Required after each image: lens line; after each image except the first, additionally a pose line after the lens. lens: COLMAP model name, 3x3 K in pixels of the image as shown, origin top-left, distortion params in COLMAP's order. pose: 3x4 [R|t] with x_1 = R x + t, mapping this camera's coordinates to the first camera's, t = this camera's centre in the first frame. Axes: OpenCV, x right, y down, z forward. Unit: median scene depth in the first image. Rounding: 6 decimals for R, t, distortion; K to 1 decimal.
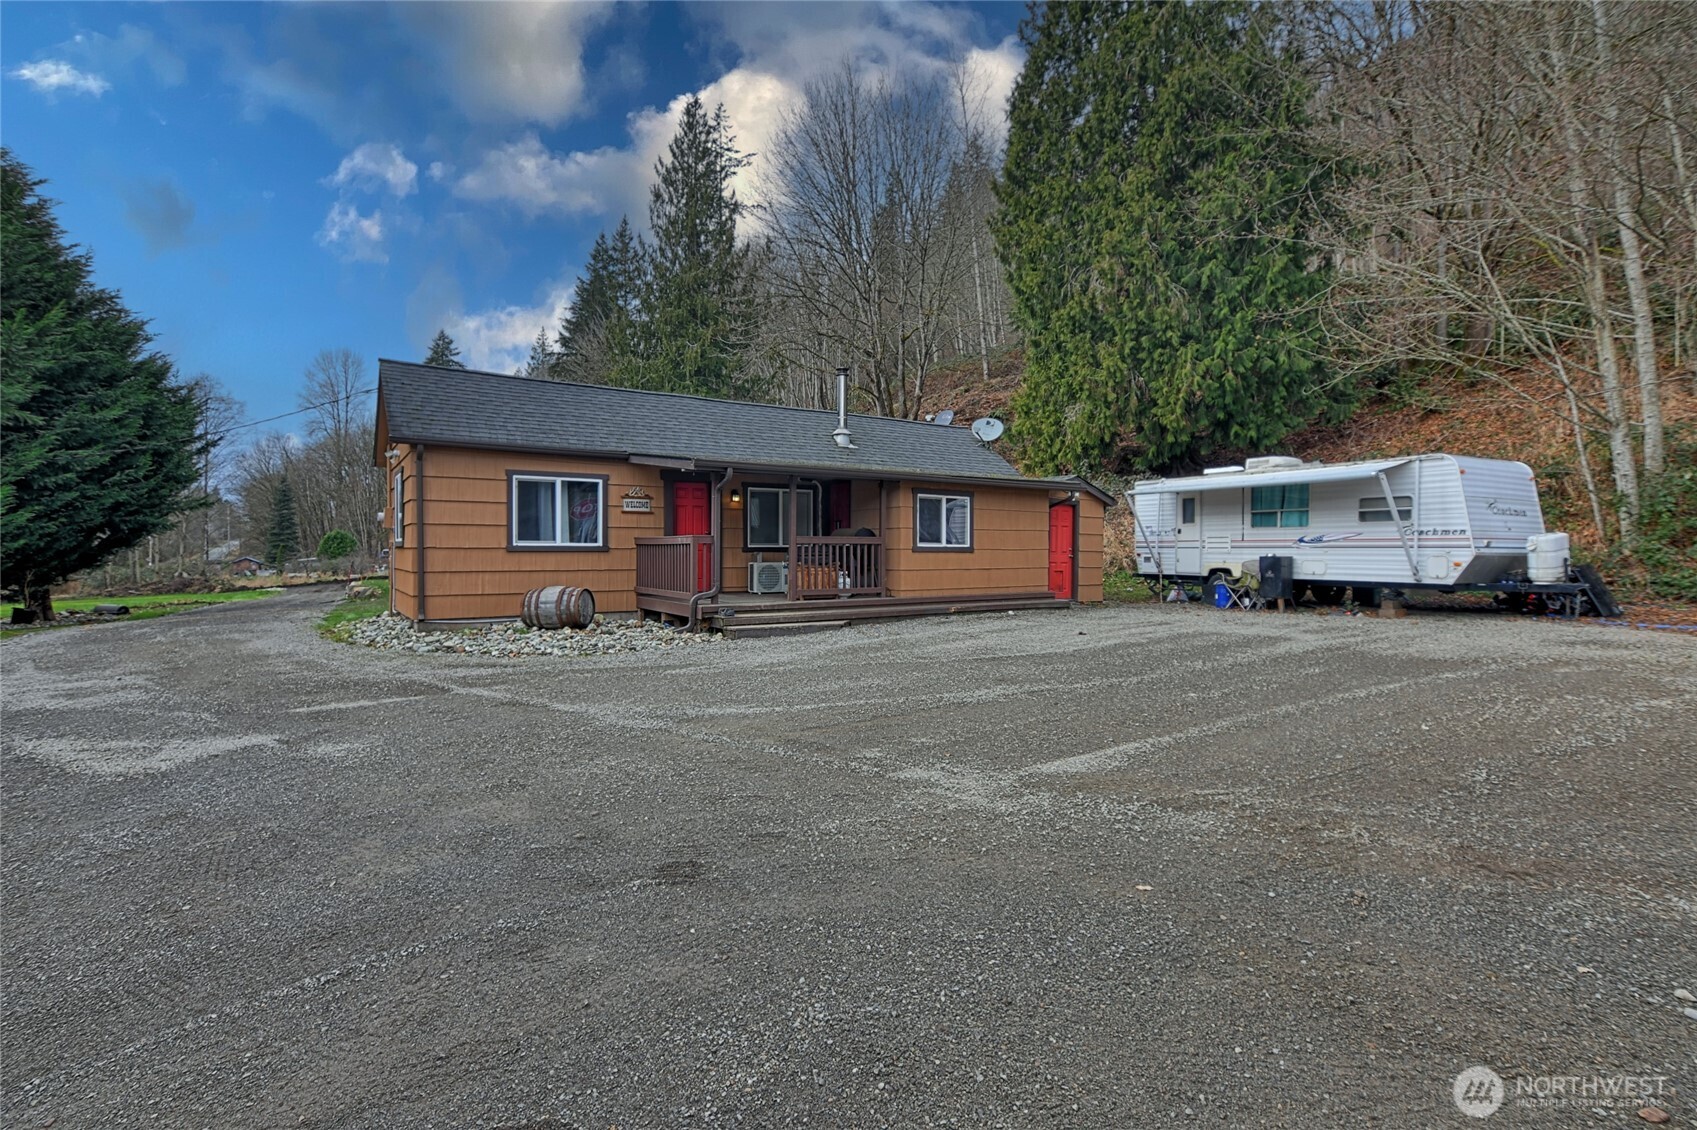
lens RADIAL K [[820.8, 0, 848.2], [0, 820.8, 558.2], [0, 0, 1]] dist [0.001074, 0.001817]
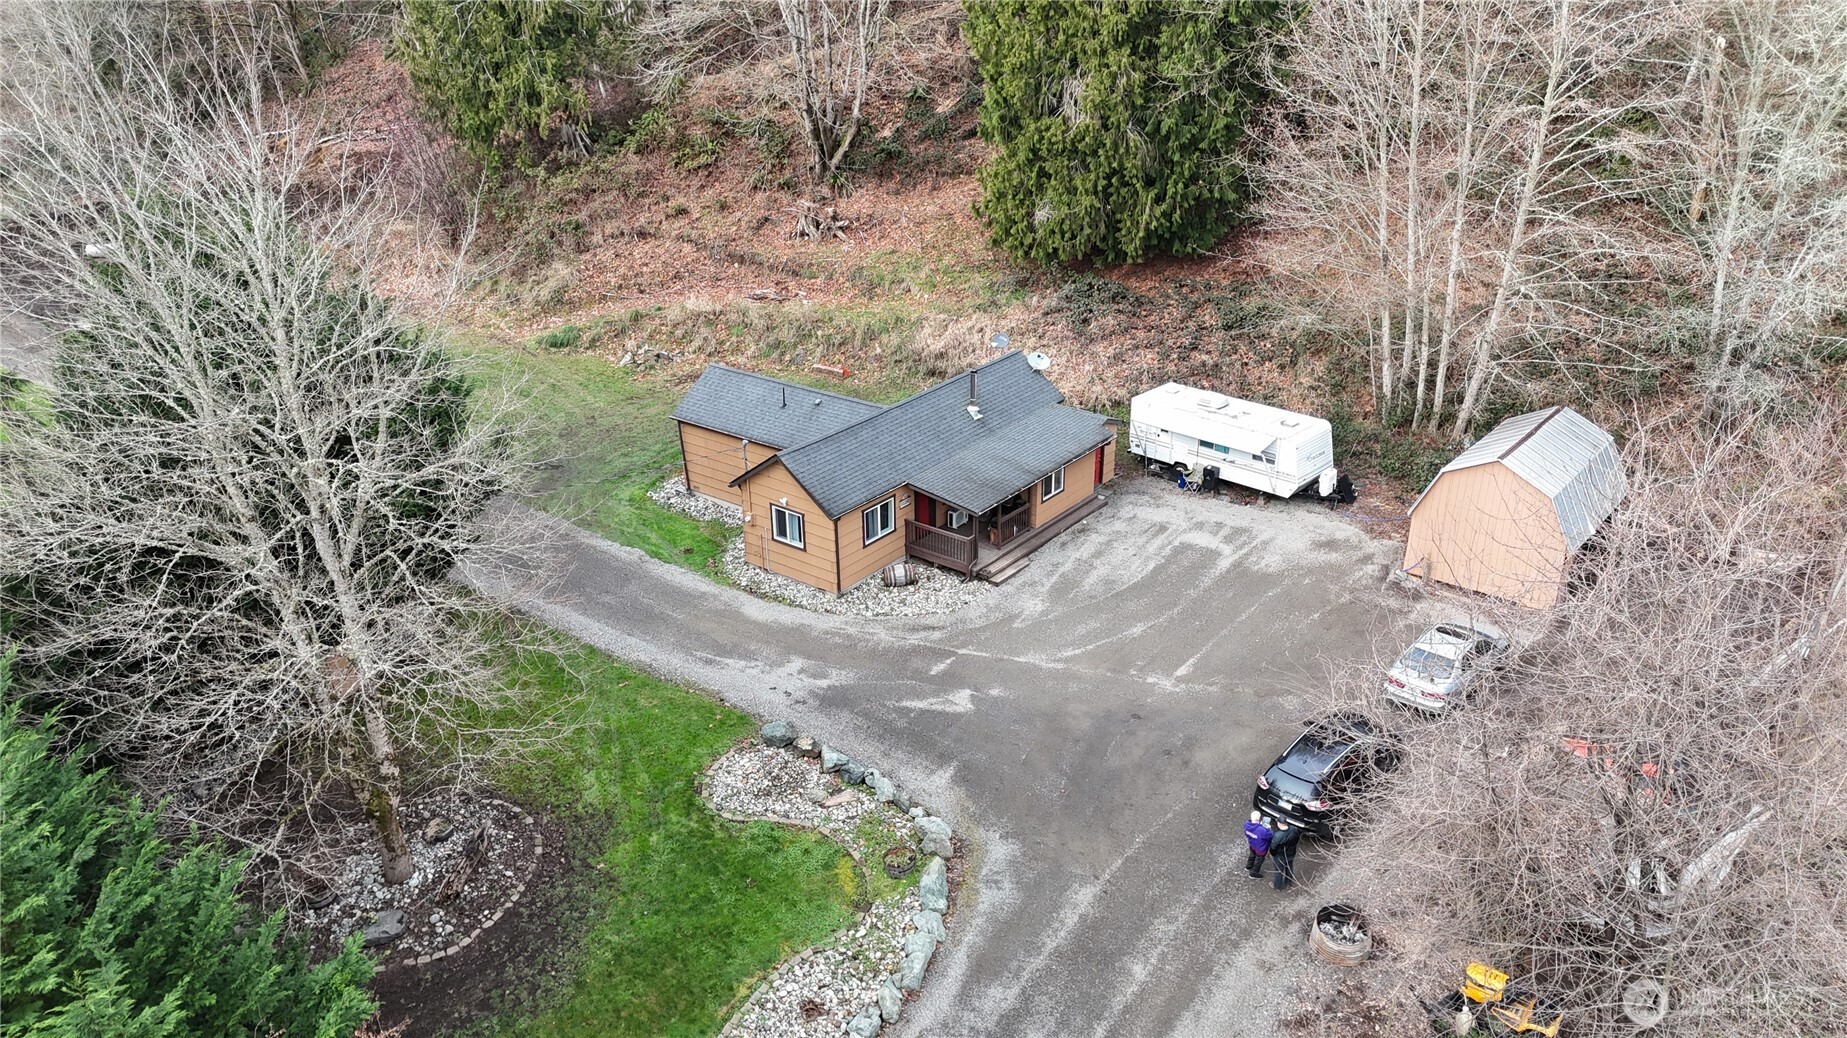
lens RADIAL K [[1360.2, 0, 923.5], [0, 1360.2, 519.0], [0, 0, 1]] dist [0.166830, -0.376217]
pose [[0.943933, -0.141212, 0.298410, -0.592505], [0.004964, 0.909871, 0.414863, -0.676604], [-0.330098, -0.390121, 0.859558, -0.855672]]
